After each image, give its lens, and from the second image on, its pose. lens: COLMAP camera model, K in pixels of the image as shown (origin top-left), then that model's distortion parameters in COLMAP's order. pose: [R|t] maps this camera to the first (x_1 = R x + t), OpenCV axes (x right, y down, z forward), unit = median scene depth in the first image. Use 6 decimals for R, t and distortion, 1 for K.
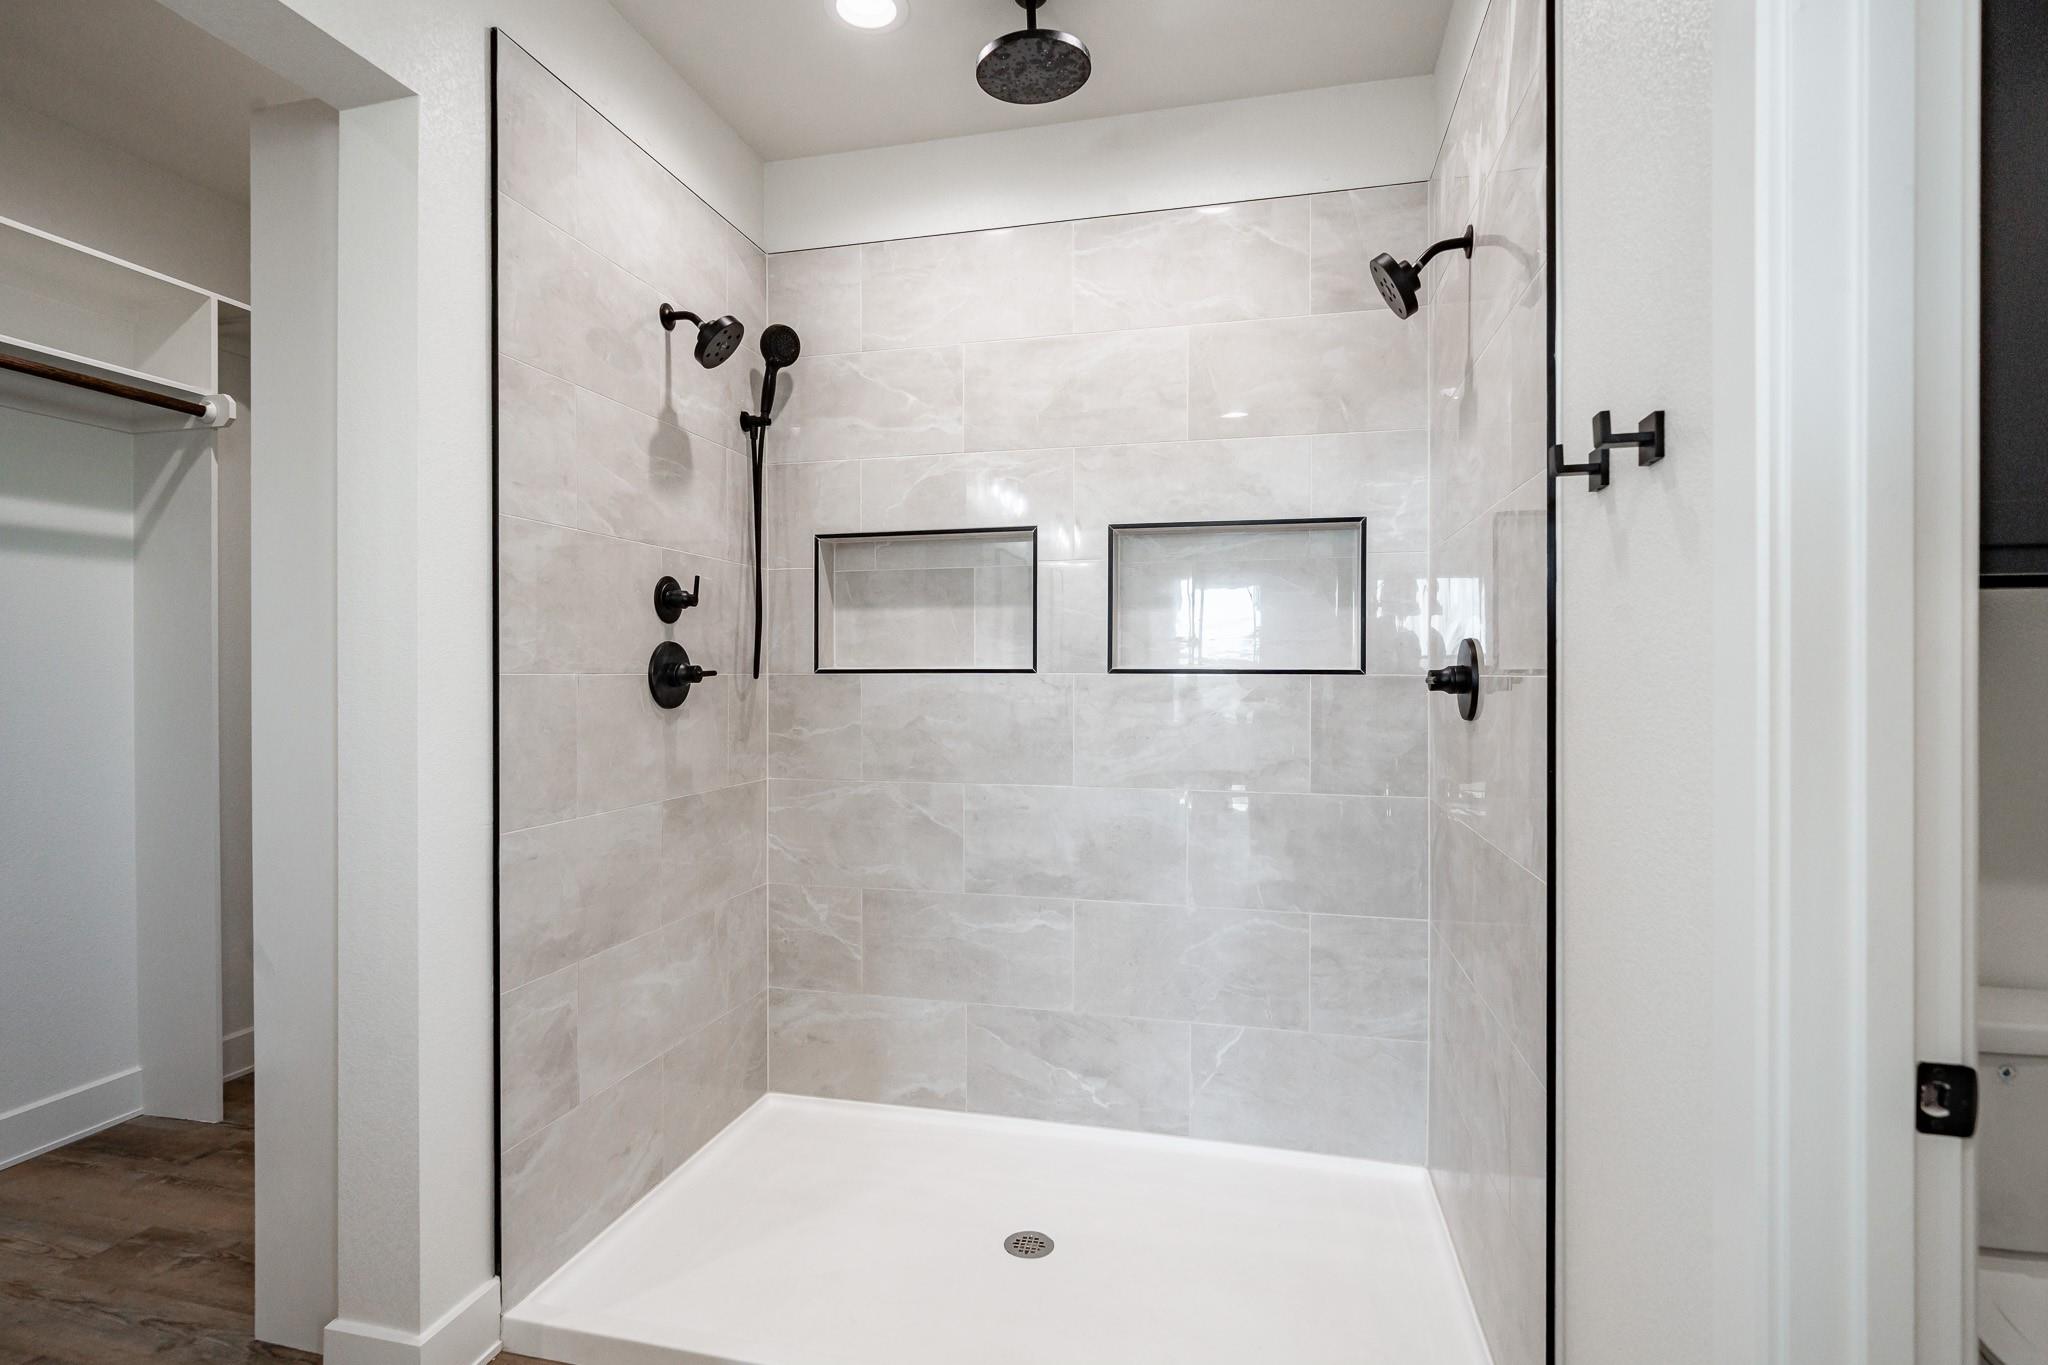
lens RADIAL K [[949.0, 0, 1019.6], [0, 949.0, 670.4], [0, 0, 1]] dist [-0.000229, 0.000058]
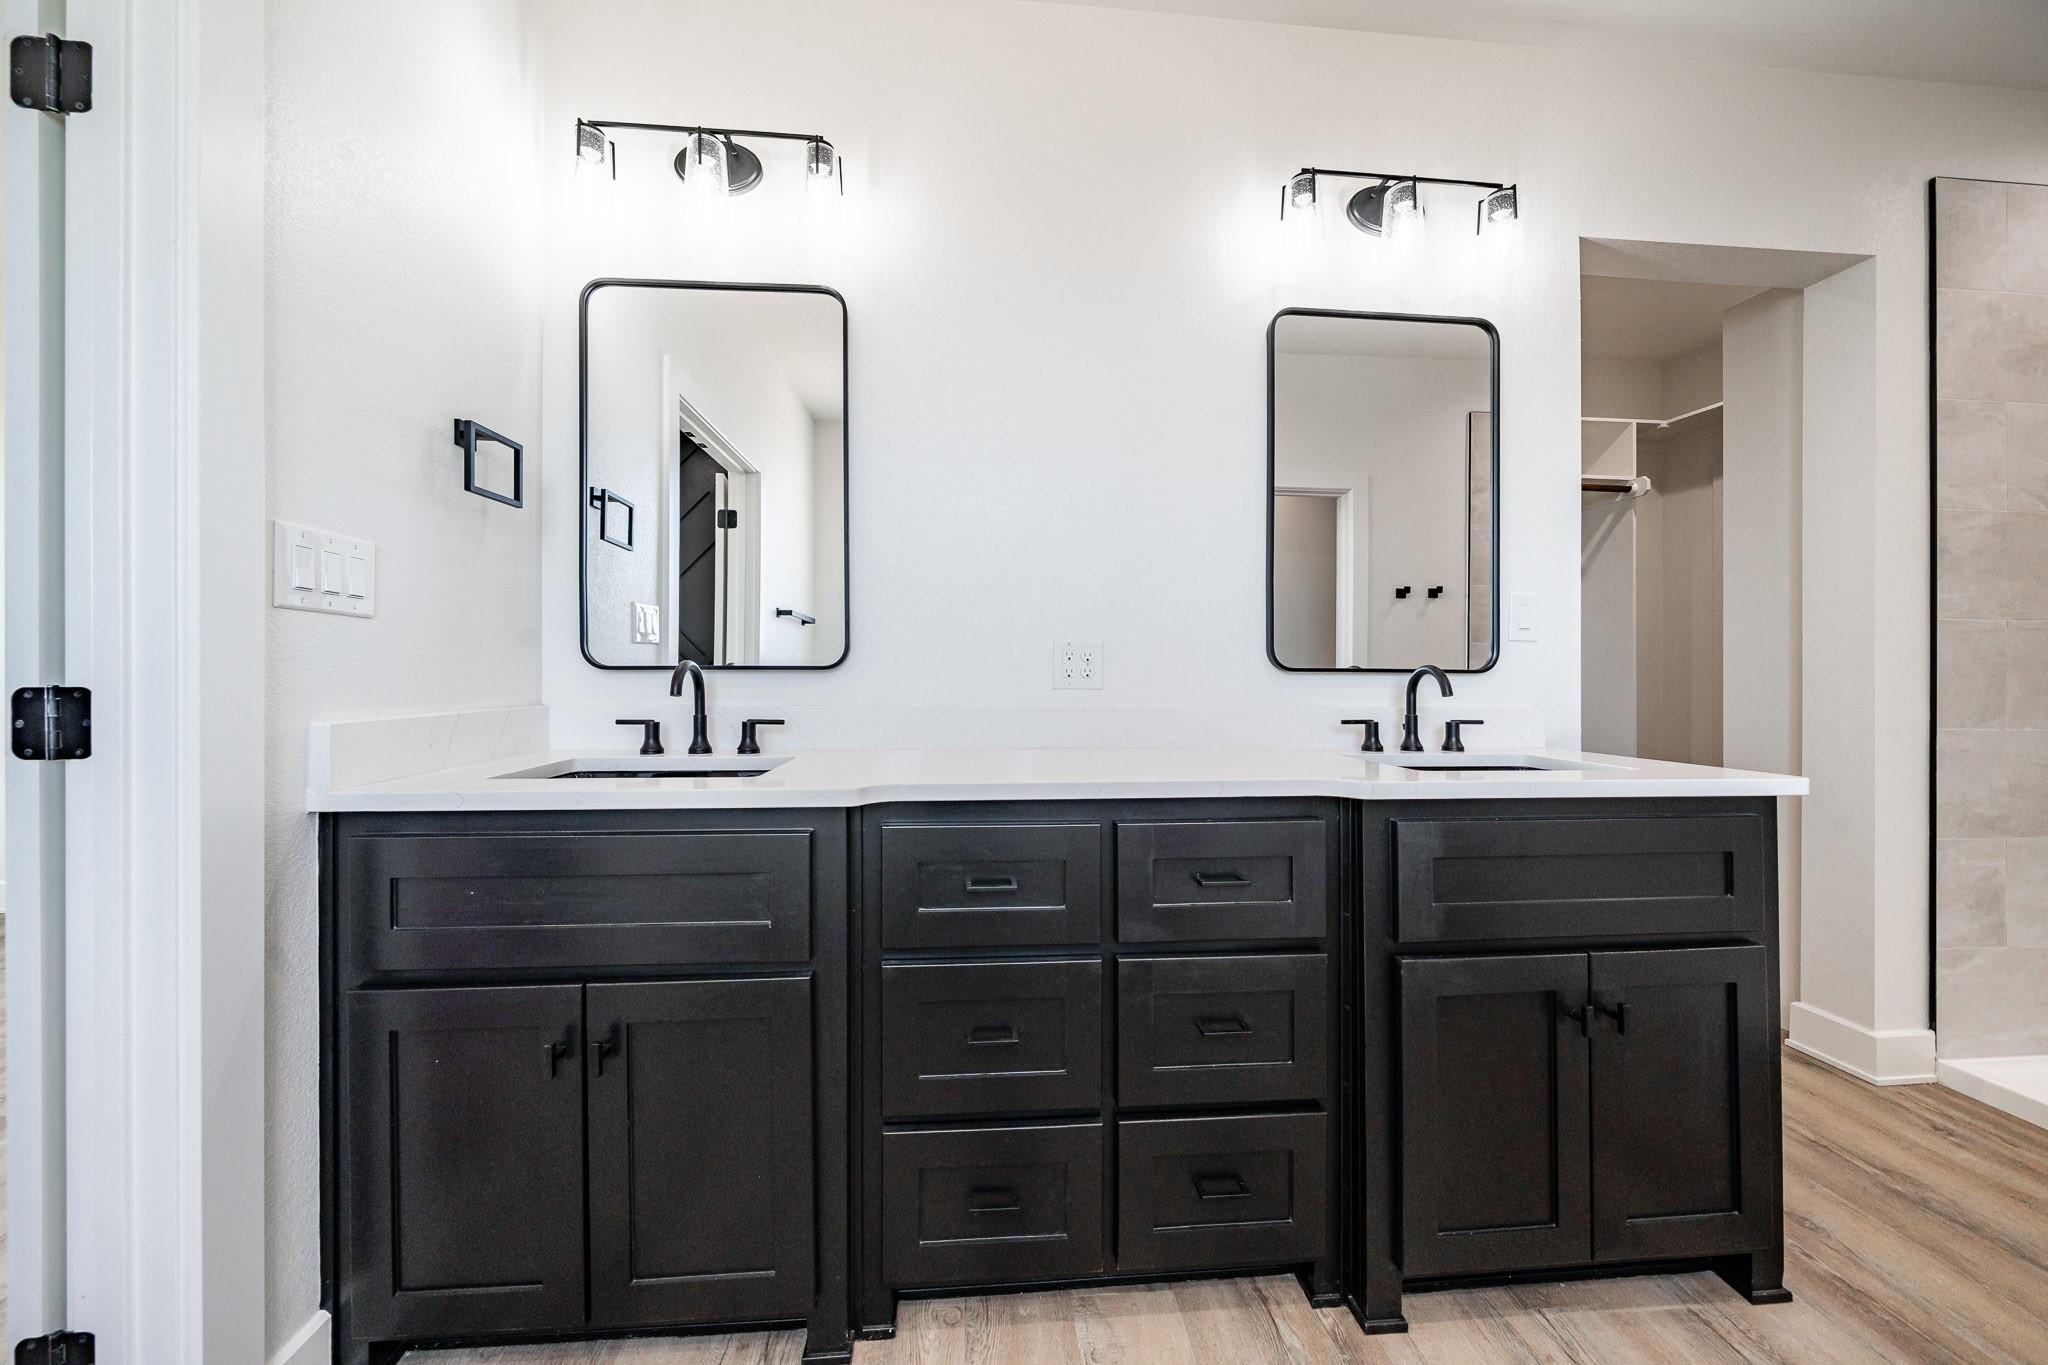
lens RADIAL K [[710.4, 0, 1028.9], [0, 710.4, 662.2], [0, 0, 1]] dist [-0.004782, 0.000020]
pose [[0.313124, 0.000325, -0.949712, 0.040104], [-0.010309, 0.999942, -0.003057, 0.083373], [0.949656, 0.010748, 0.313109, -0.625875]]
